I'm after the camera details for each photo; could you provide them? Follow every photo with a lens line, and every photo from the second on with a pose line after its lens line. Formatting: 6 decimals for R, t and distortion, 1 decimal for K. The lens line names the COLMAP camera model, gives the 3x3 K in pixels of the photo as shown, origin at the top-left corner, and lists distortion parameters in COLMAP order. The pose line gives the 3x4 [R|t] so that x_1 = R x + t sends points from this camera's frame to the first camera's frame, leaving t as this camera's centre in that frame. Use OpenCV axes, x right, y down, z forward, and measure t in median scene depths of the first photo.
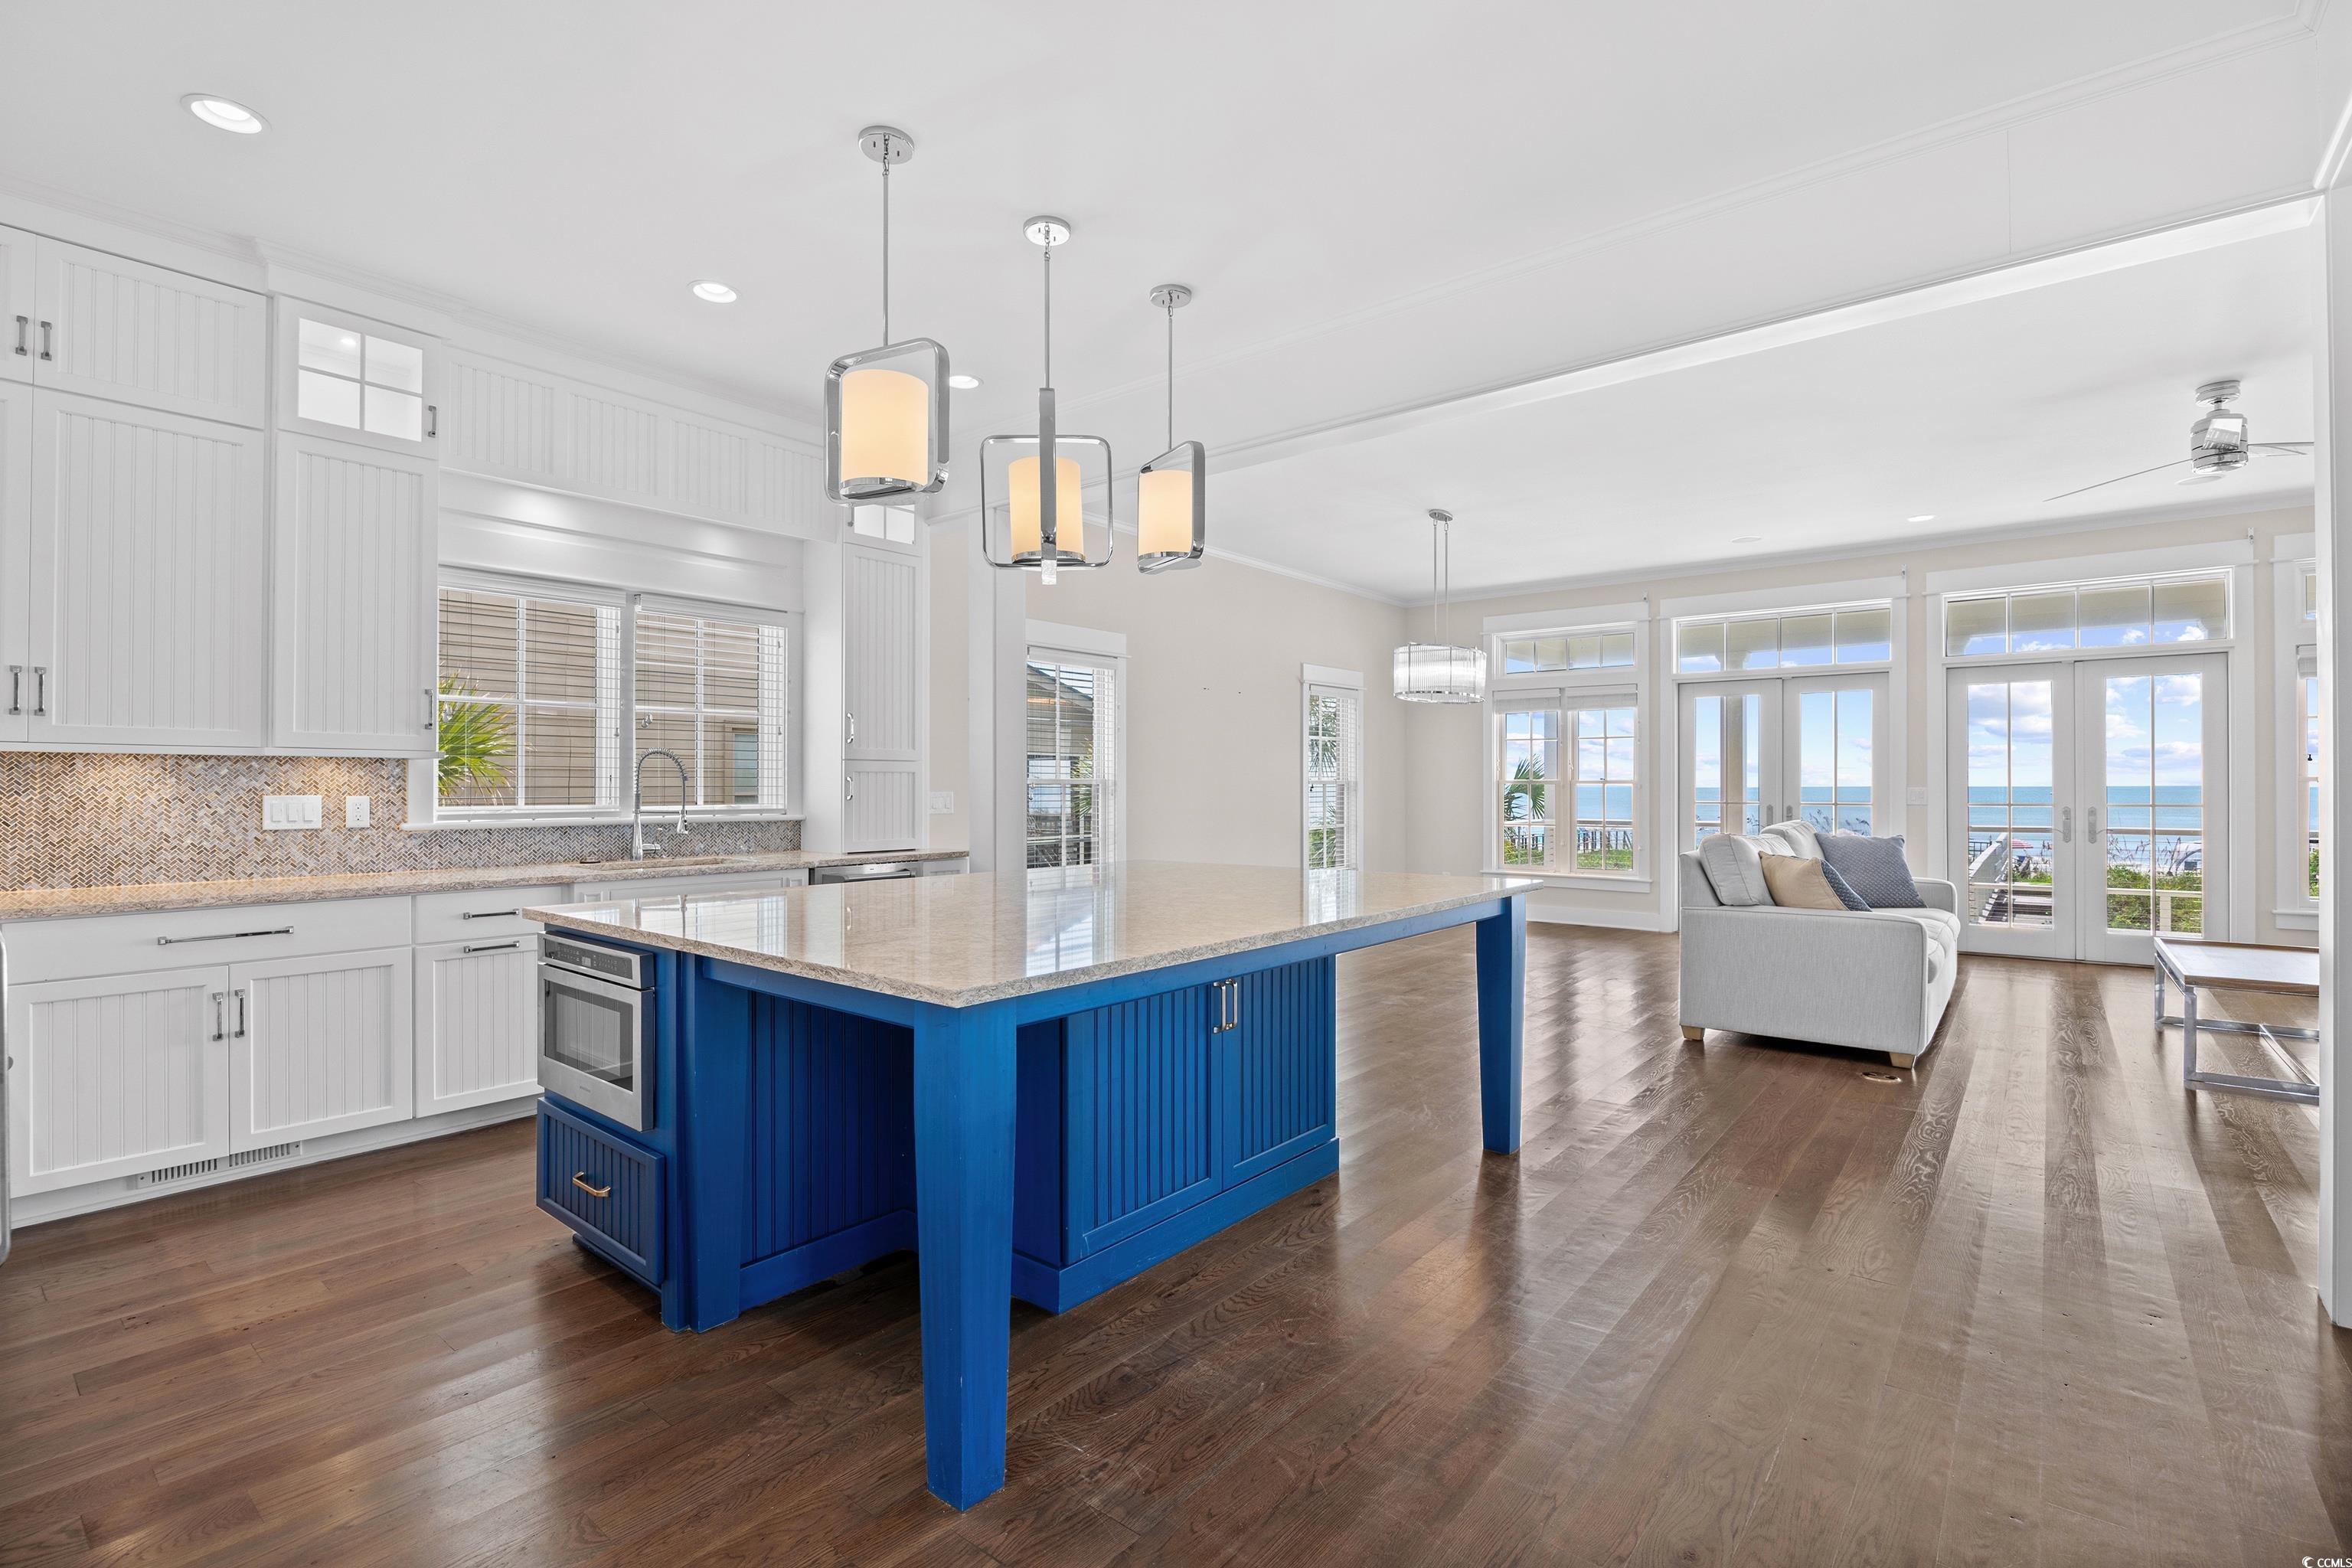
lens RADIAL K [[1084.7, 0, 1173.2], [0, 1084.7, 782.1], [0, 0, 1]] dist [-0.012728, -0.000072]
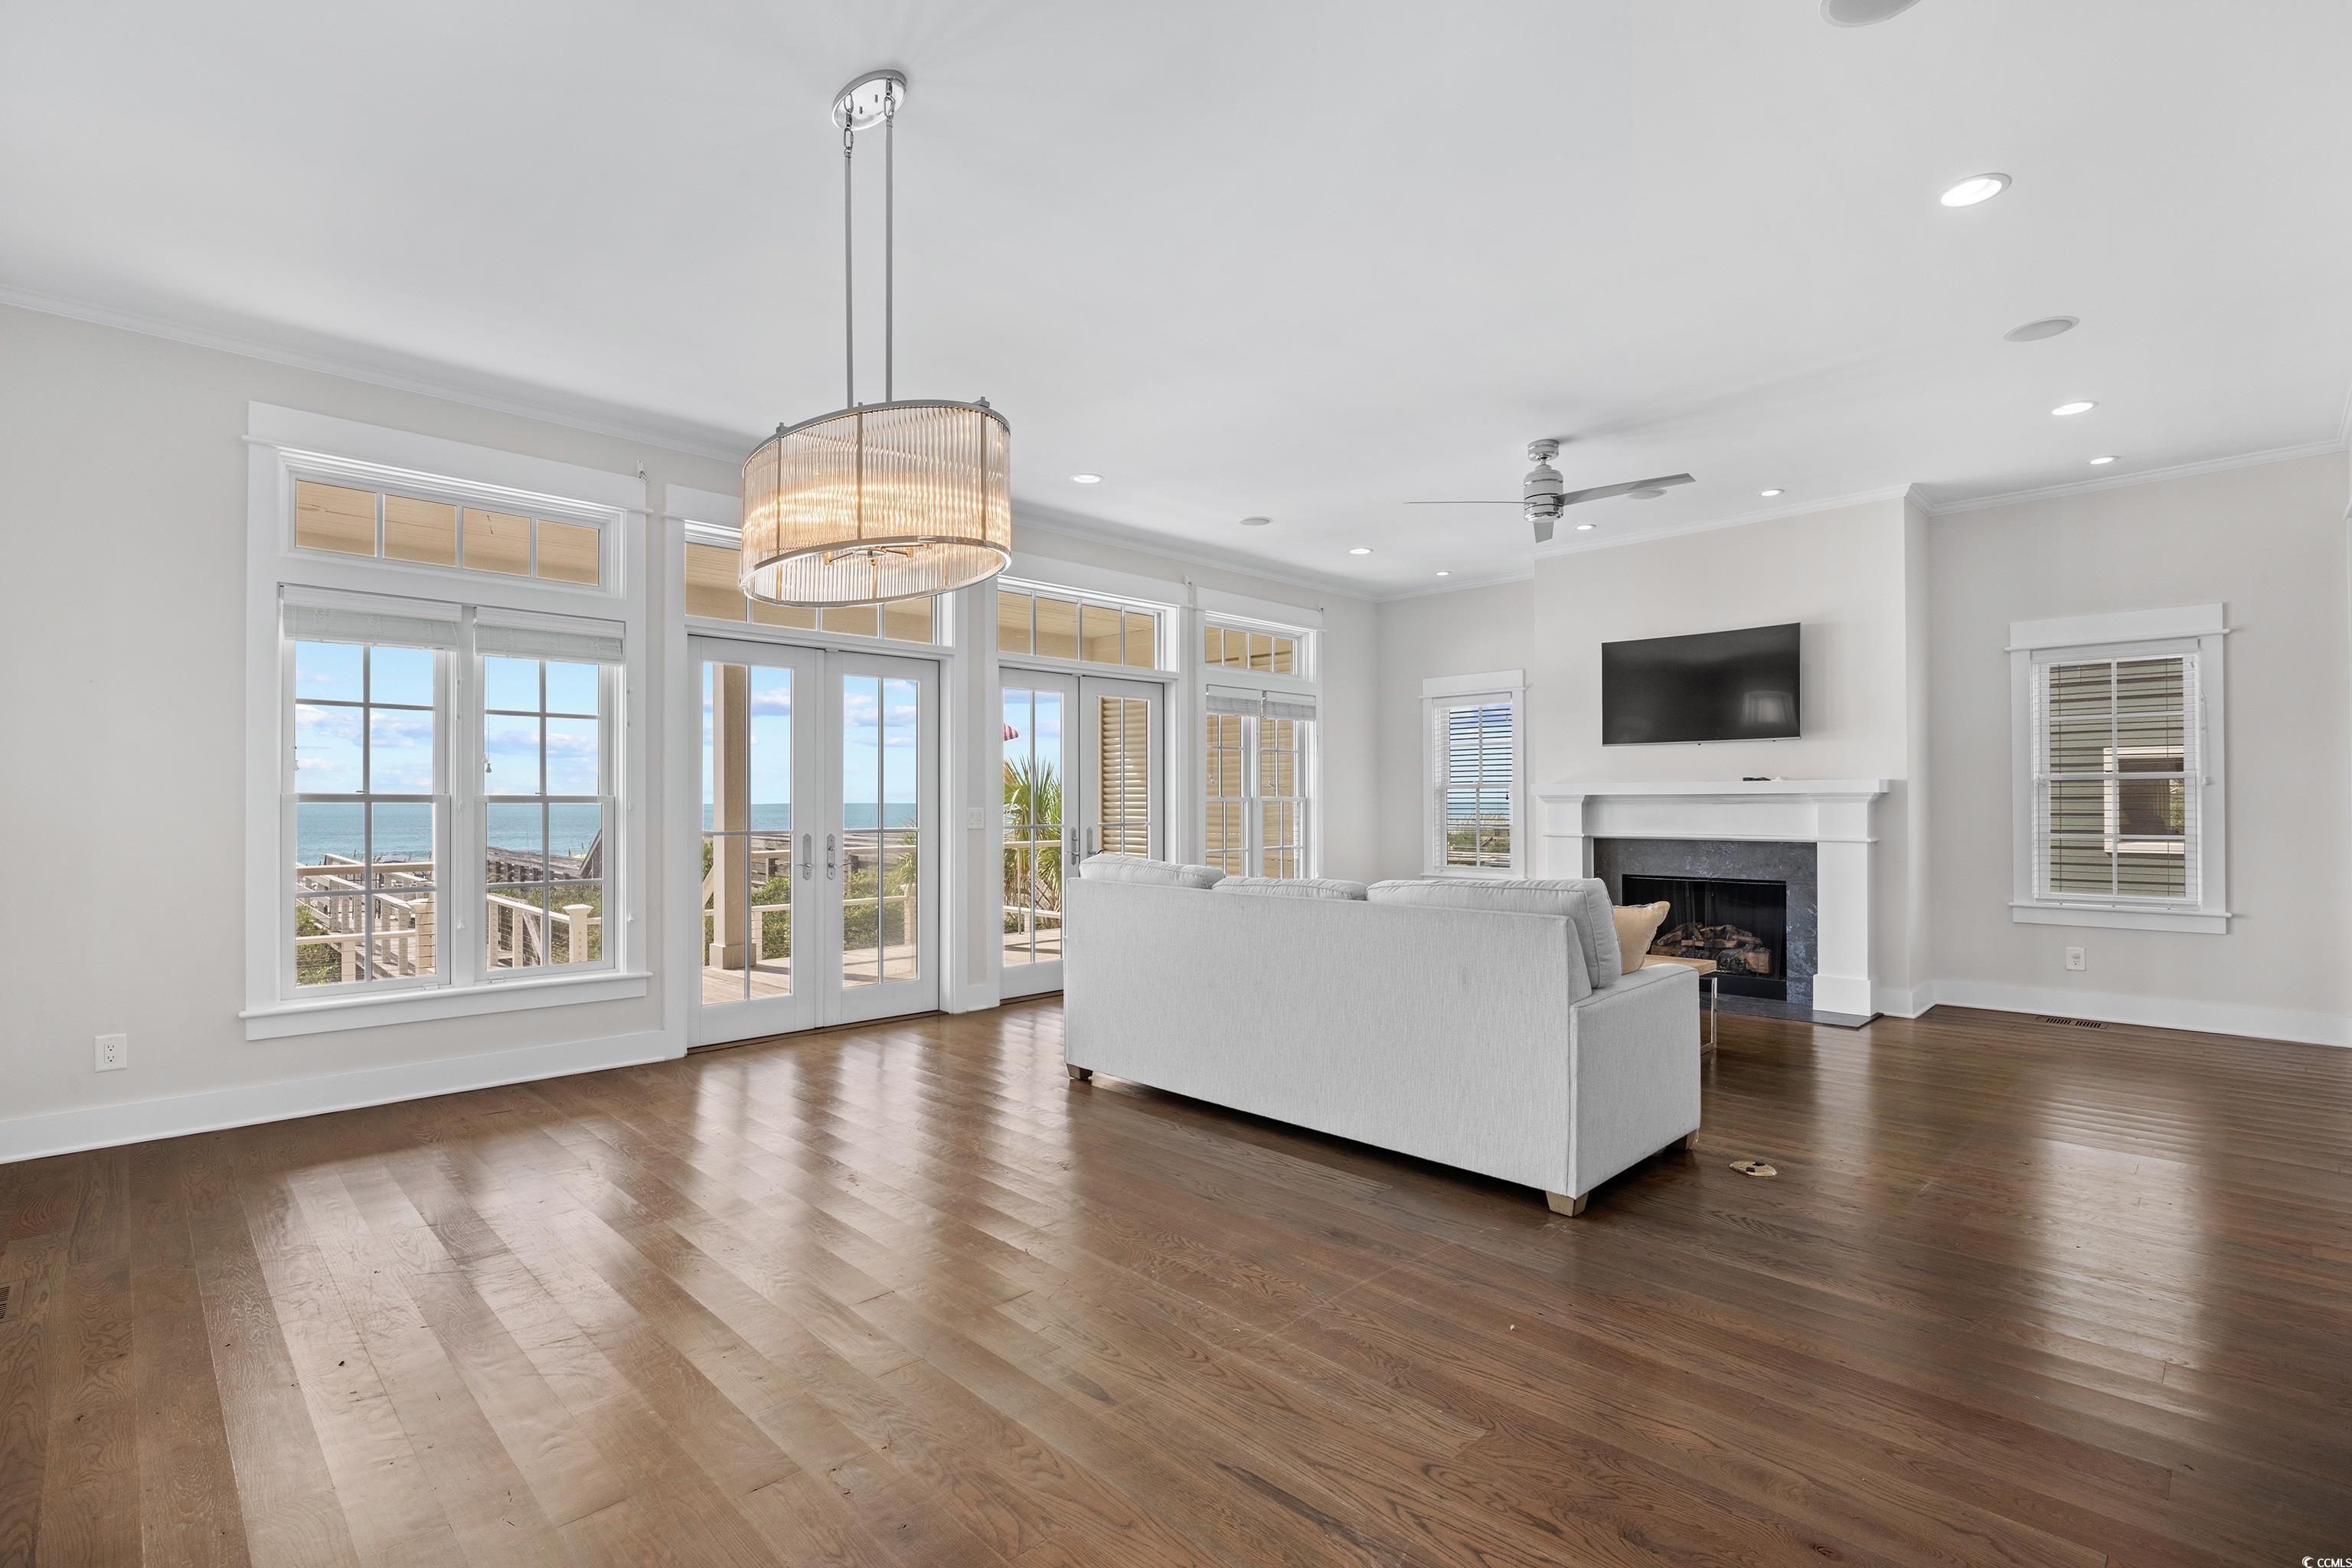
lens RADIAL K [[1084.7, 0, 1175.3], [0, 1084.7, 790.7], [0, 0, 1]] dist [-0.012728, -0.000072]
pose [[0.109499, 0.009257, 0.993944, -0.112157], [-0.002536, 0.999956, -0.009033, -0.000616], [-0.993984, -0.001531, 0.109518, 0.829755]]
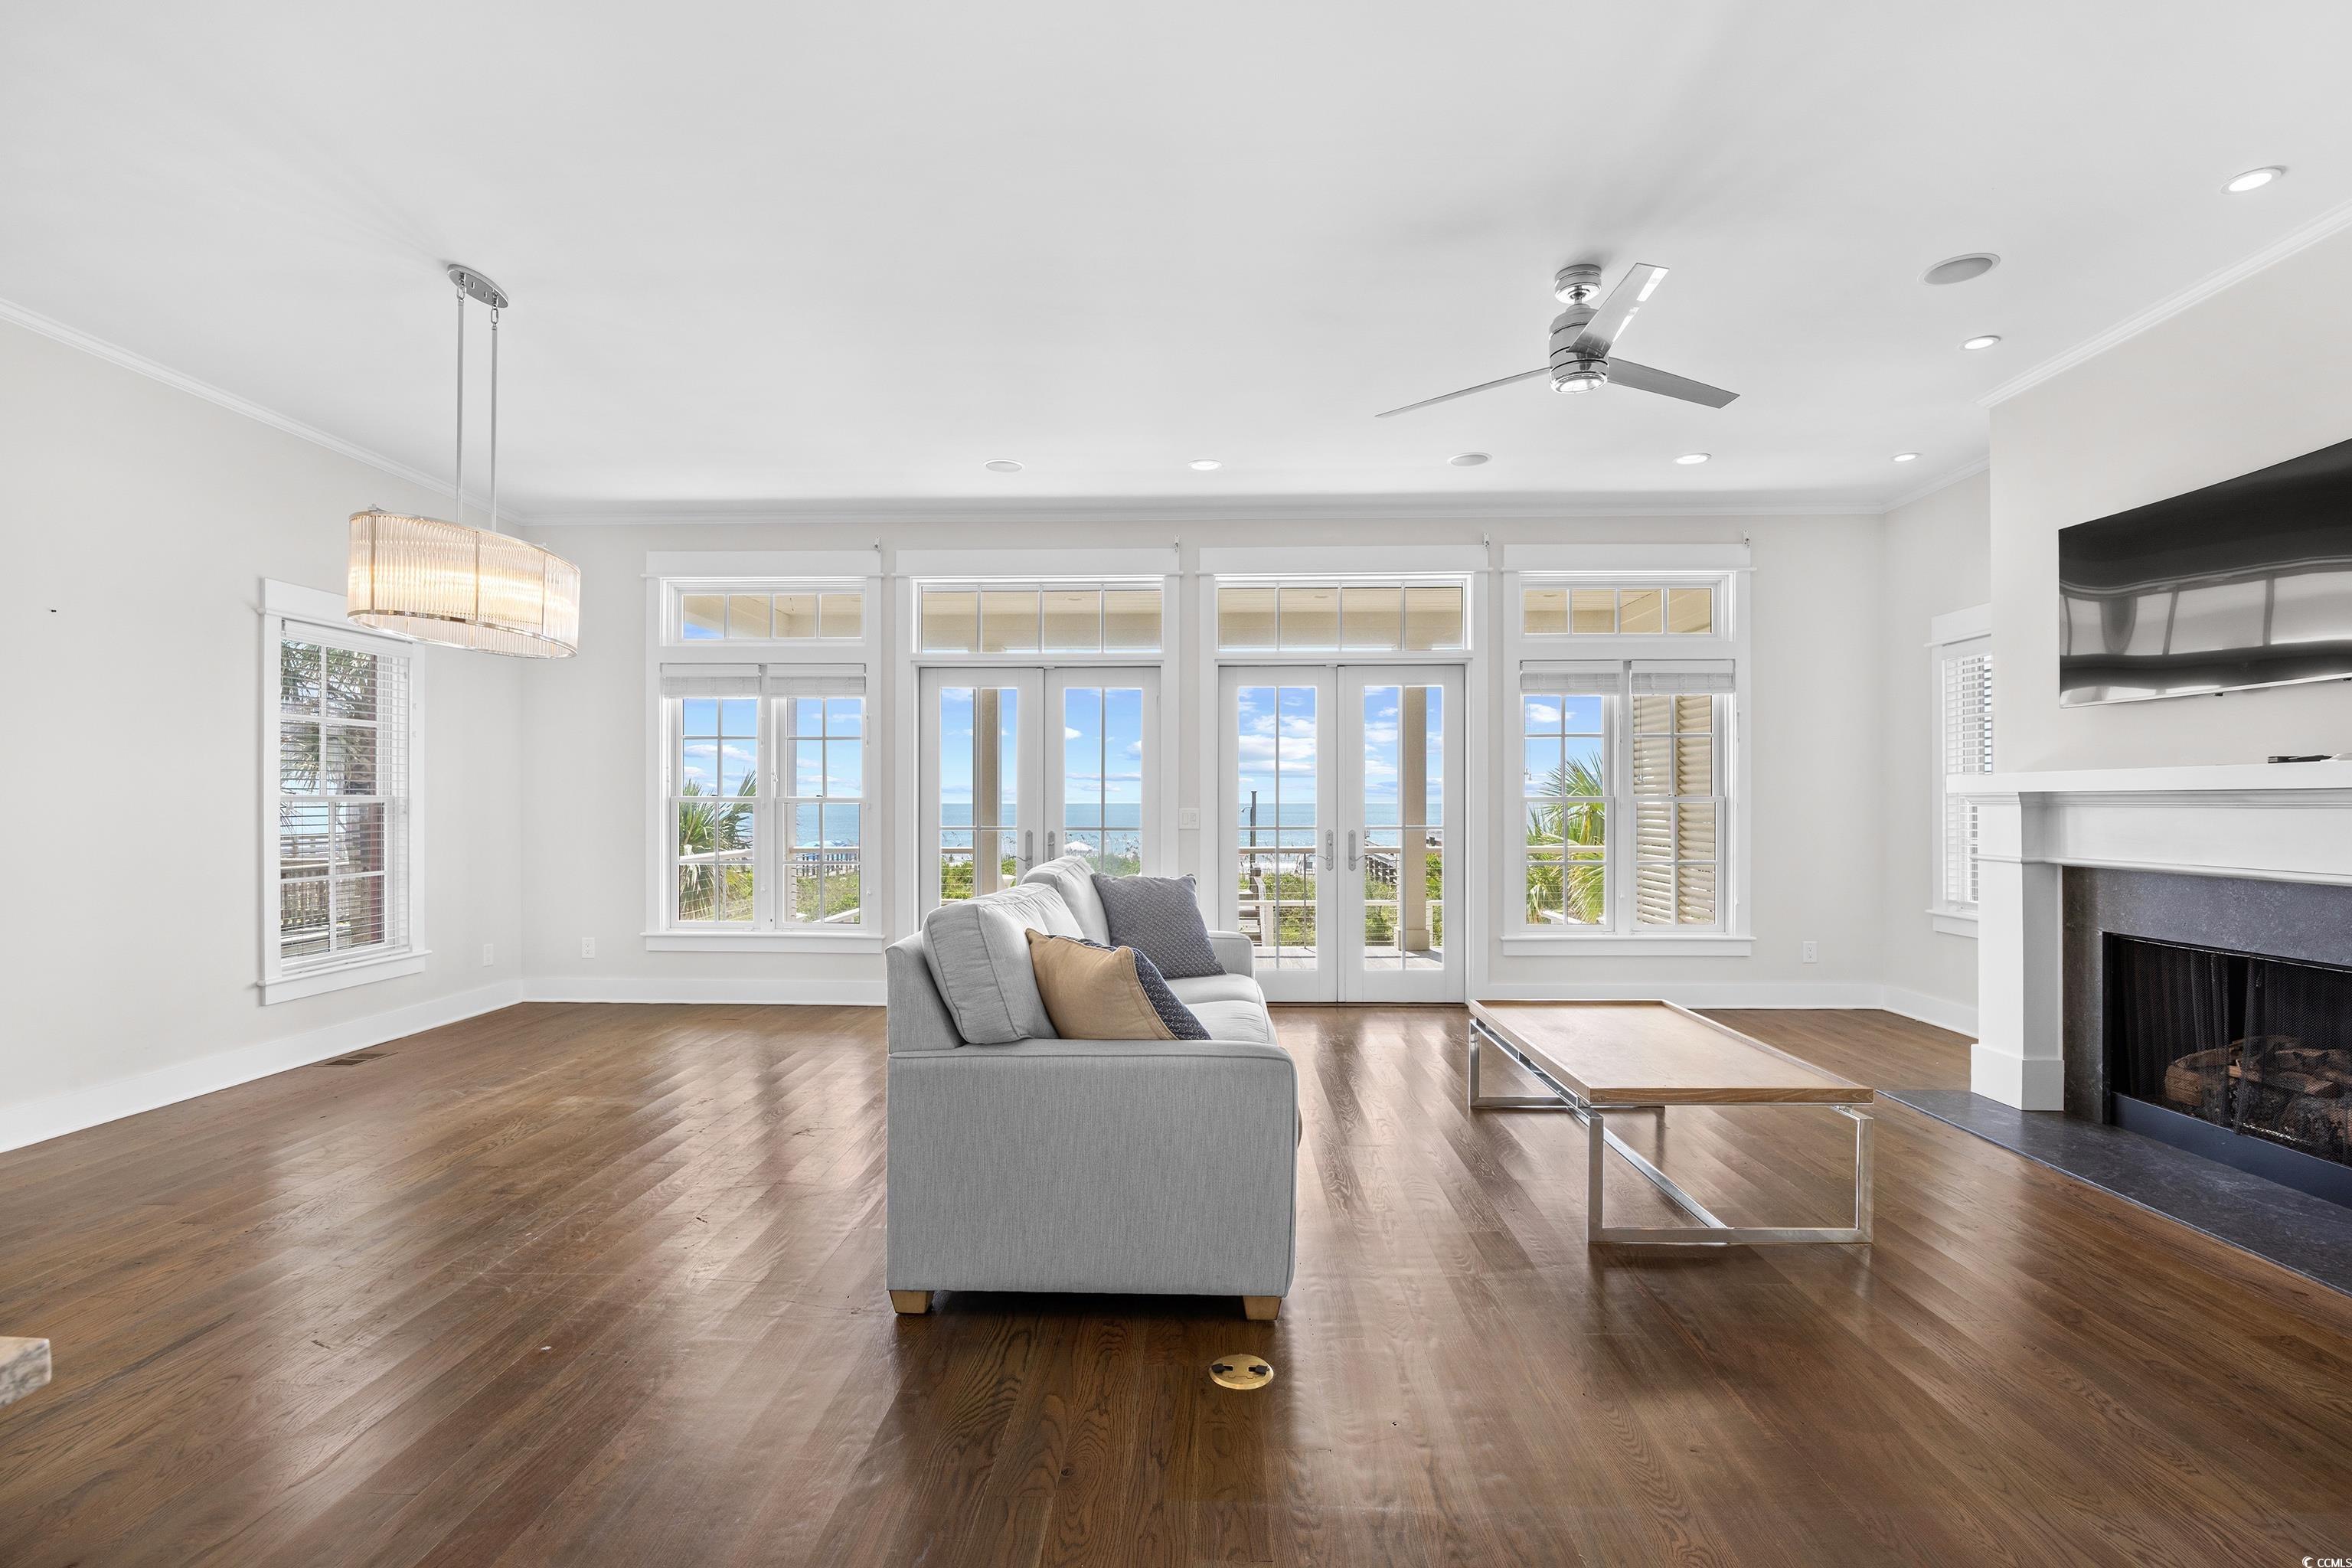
lens RADIAL K [[1084.7, 0, 1173.6], [0, 1084.7, 789.3], [0, 0, 1]] dist [-0.012728, -0.000072]
pose [[0.797081, 0.008120, 0.603818, 0.197594], [-0.002537, 0.999946, -0.010099, -0.000848], [-0.603867, 0.006518, 0.797058, 0.378852]]
